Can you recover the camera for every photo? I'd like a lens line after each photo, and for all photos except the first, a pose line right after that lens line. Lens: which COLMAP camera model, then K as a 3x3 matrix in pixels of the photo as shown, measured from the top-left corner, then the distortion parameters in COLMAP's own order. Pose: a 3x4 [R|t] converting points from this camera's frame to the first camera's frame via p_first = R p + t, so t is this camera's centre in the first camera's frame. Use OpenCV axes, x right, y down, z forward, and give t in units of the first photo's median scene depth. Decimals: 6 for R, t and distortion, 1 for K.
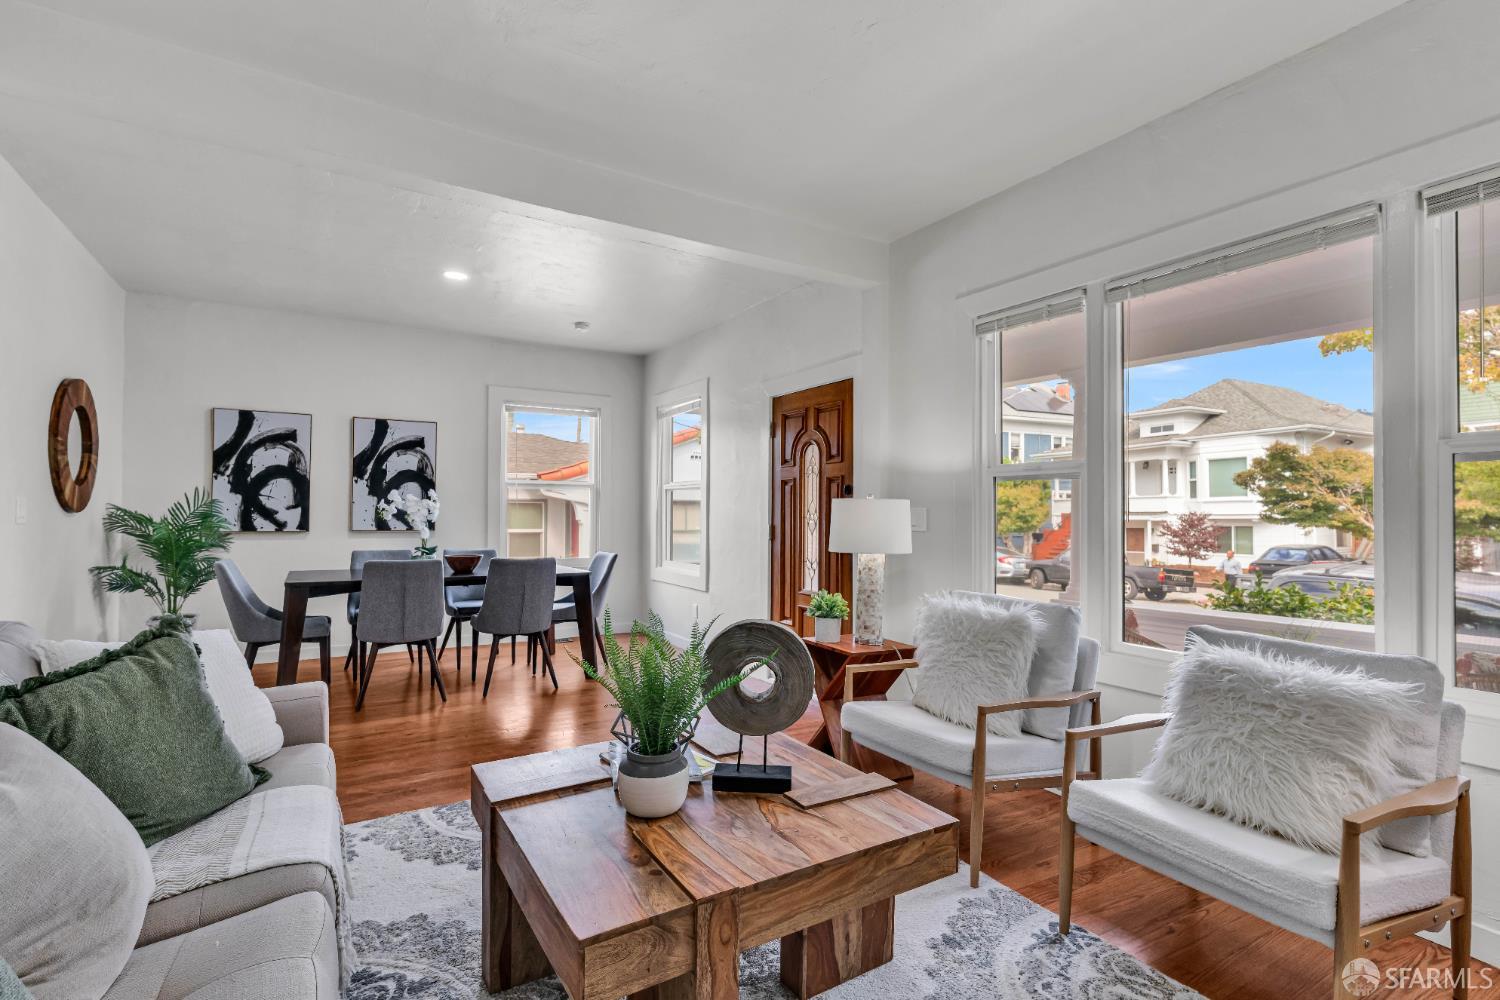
lens RADIAL K [[715.5, 0, 740.8], [0, 715.5, 508.4], [0, 0, 1]] dist [0.001846, 0.000269]
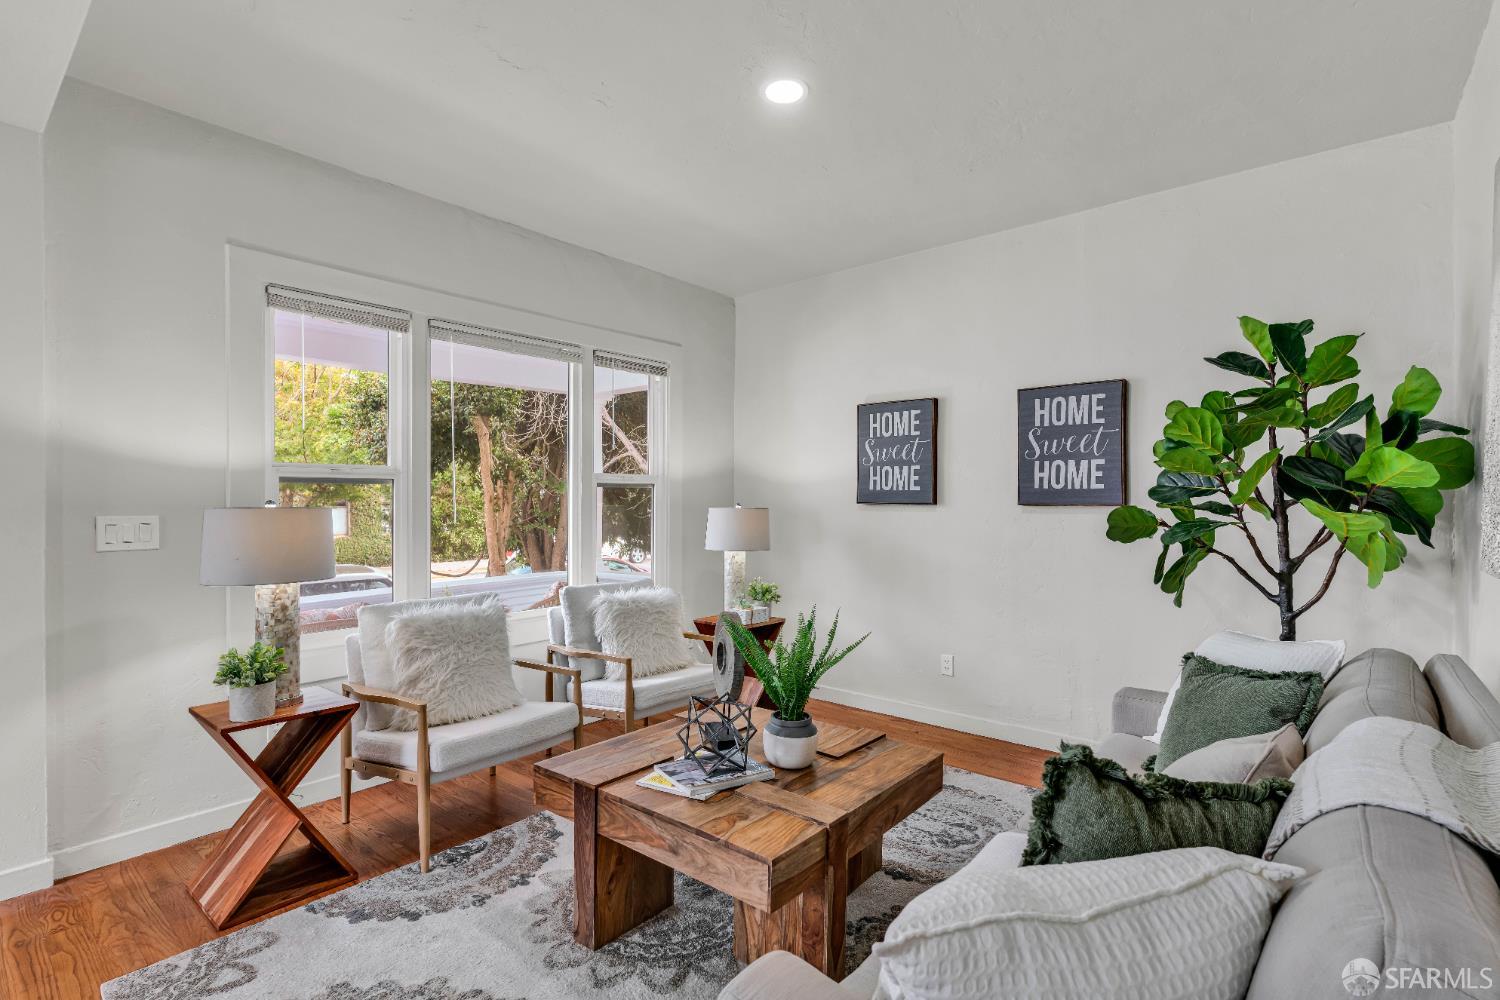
lens RADIAL K [[704.4, 0, 751.6], [0, 704.4, 502.2], [0, 0, 1]] dist [0.001791, -0.000398]
pose [[-0.340791, -0.016656, 0.939992, -0.405495], [-0.008426, 0.999857, 0.014662, -0.017838], [-0.940101, -0.002923, -0.340882, 0.471786]]
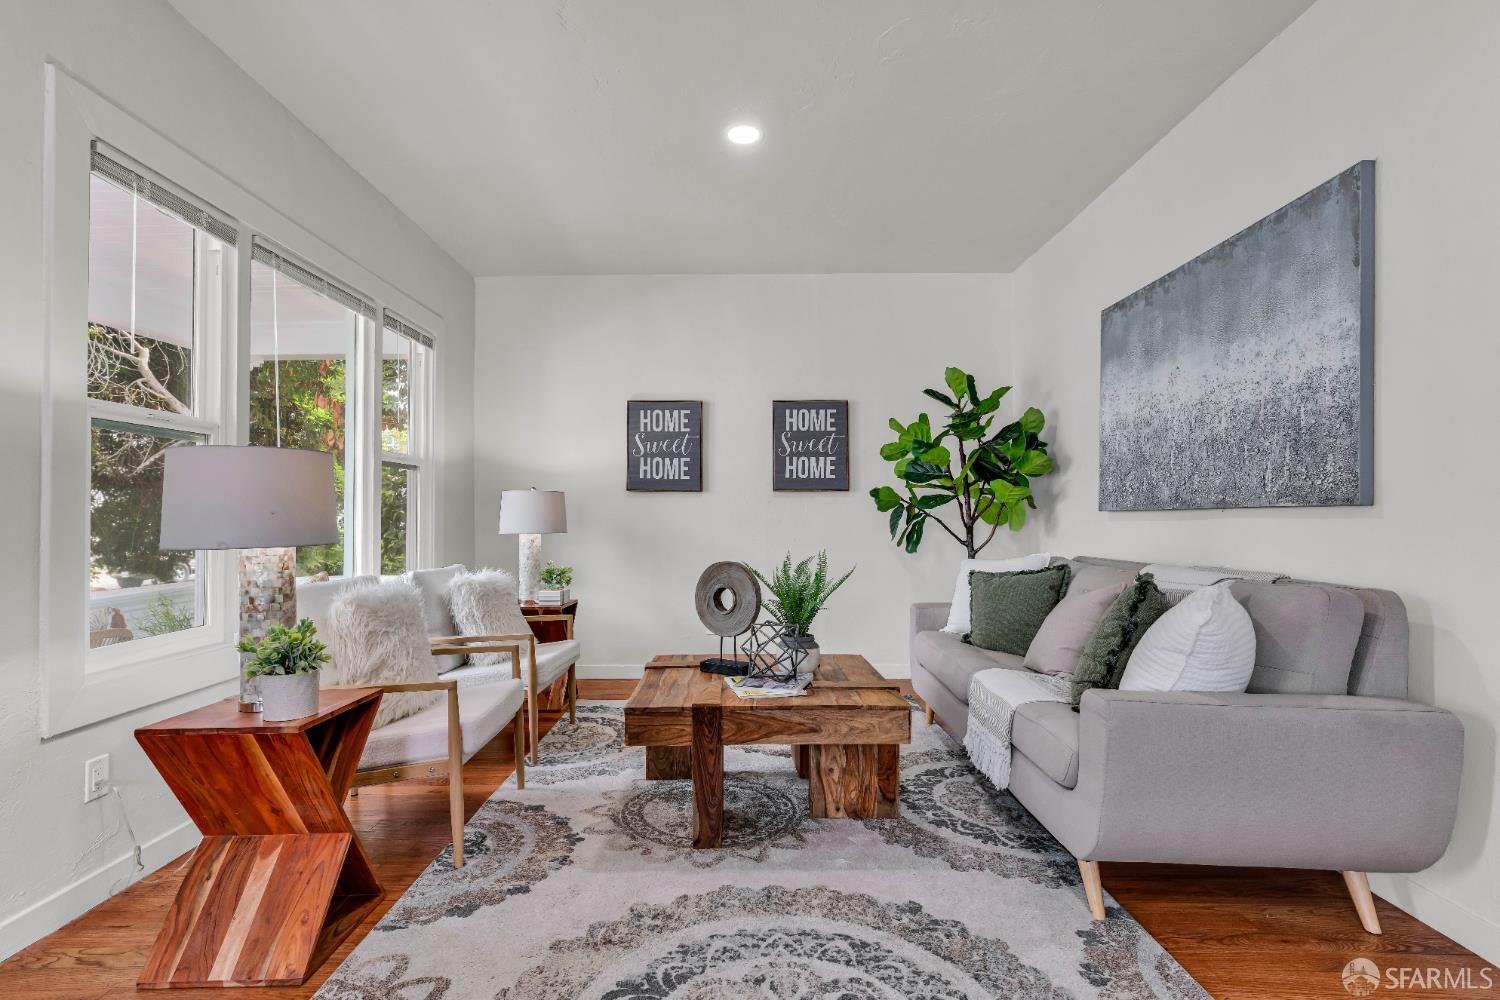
lens RADIAL K [[715.5, 0, 740.8], [0, 715.5, 508.4], [0, 0, 1]] dist [0.001846, 0.000269]
pose [[-0.862743, -0.003893, 0.505628, -0.264901], [-0.009265, 0.999924, -0.008110, 0.021960], [-0.505558, -0.011681, -0.862713, 0.780135]]
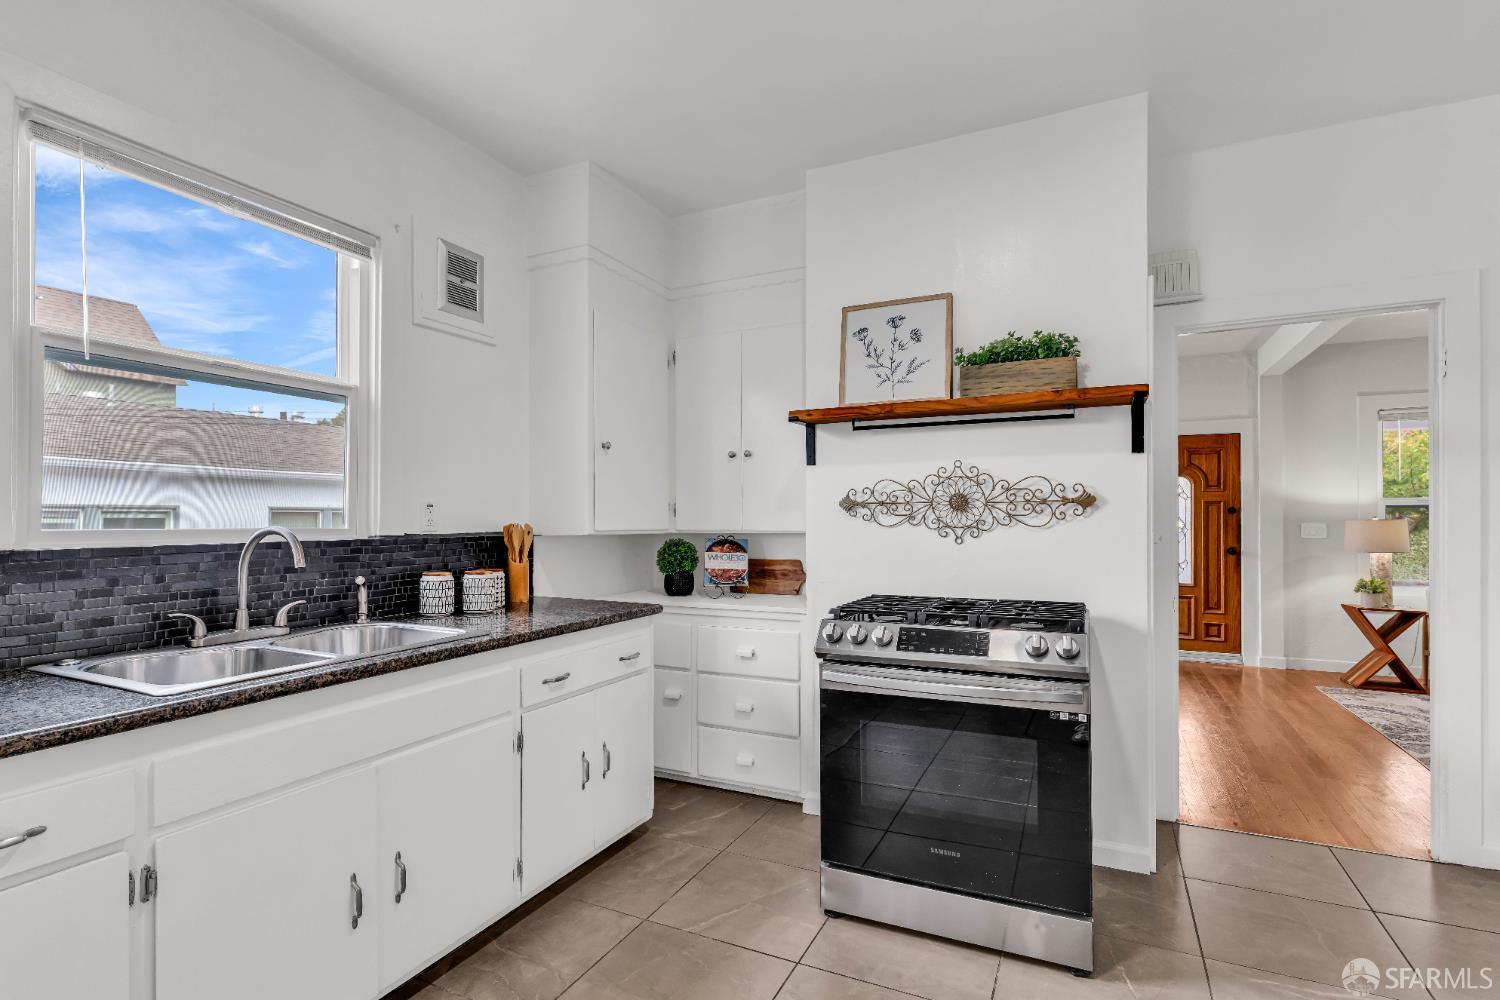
lens RADIAL K [[726.9, 0, 742.5], [0, 726.9, 510.3], [0, 0, 1]] dist [0.002066, -0.000306]
pose [[0.824857, -0.000346, 0.565342, -1.185509], [0.002356, 0.999993, -0.002826, -0.018483], [-0.565337, 0.003663, 0.824852, 0.271345]]
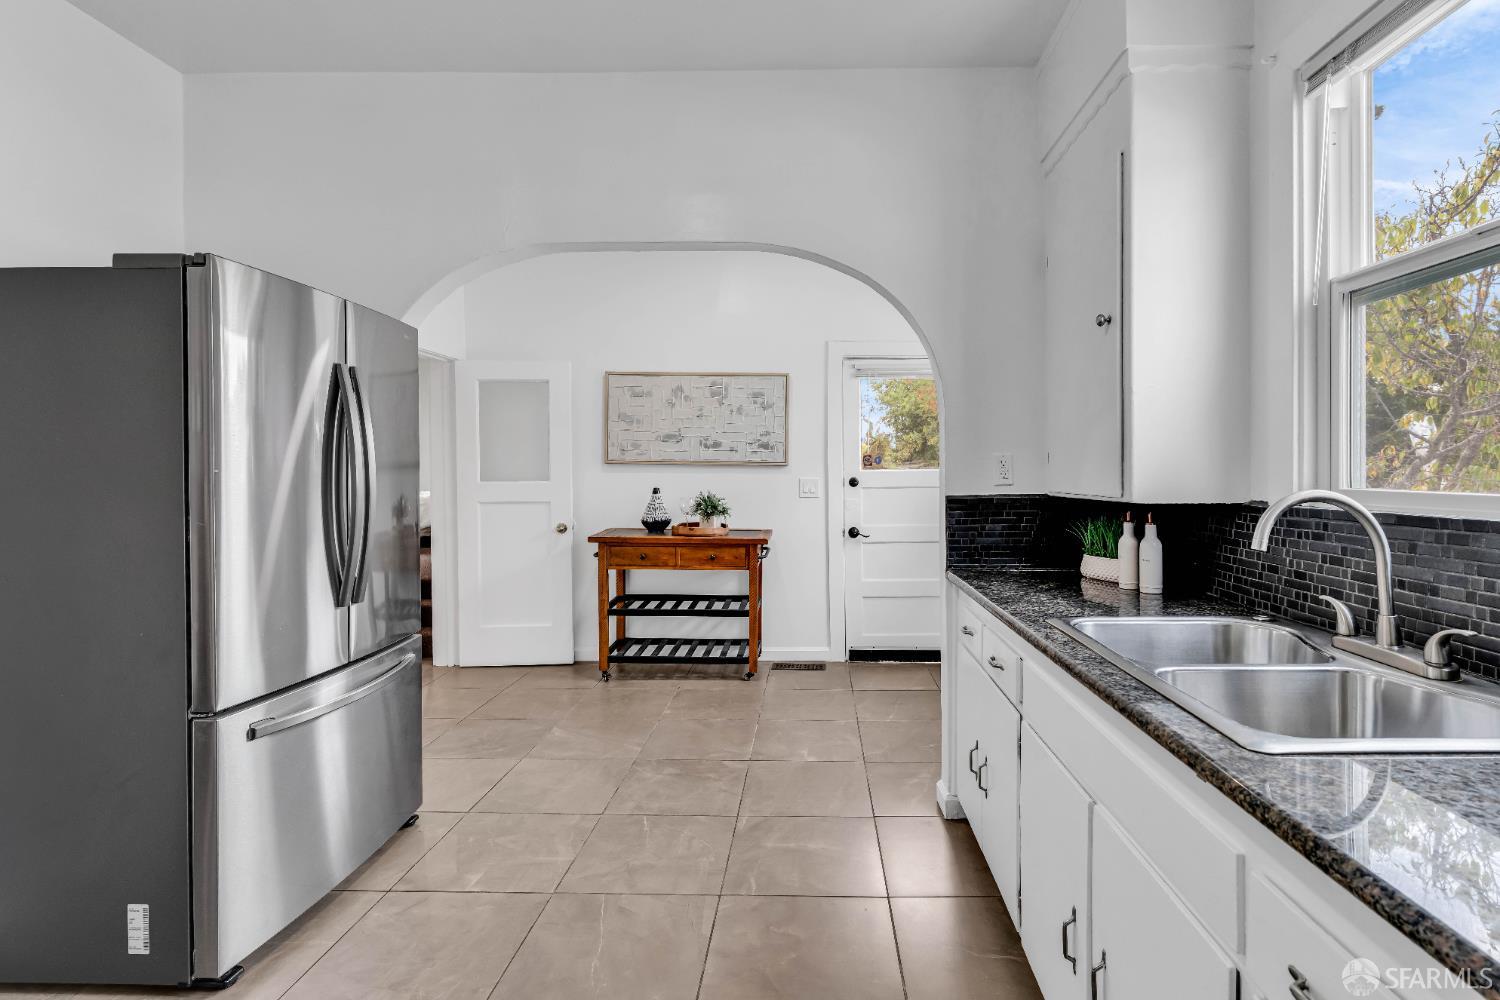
lens RADIAL K [[718.9, 0, 786.8], [0, 718.9, 482.4], [0, 0, 1]] dist [0.001925, -0.000027]
pose [[-0.522349, 0.005627, -0.852713, -0.881944], [-0.000422, 0.999976, 0.006858, -0.016198], [0.852732, 0.003942, -0.522334, 0.661029]]
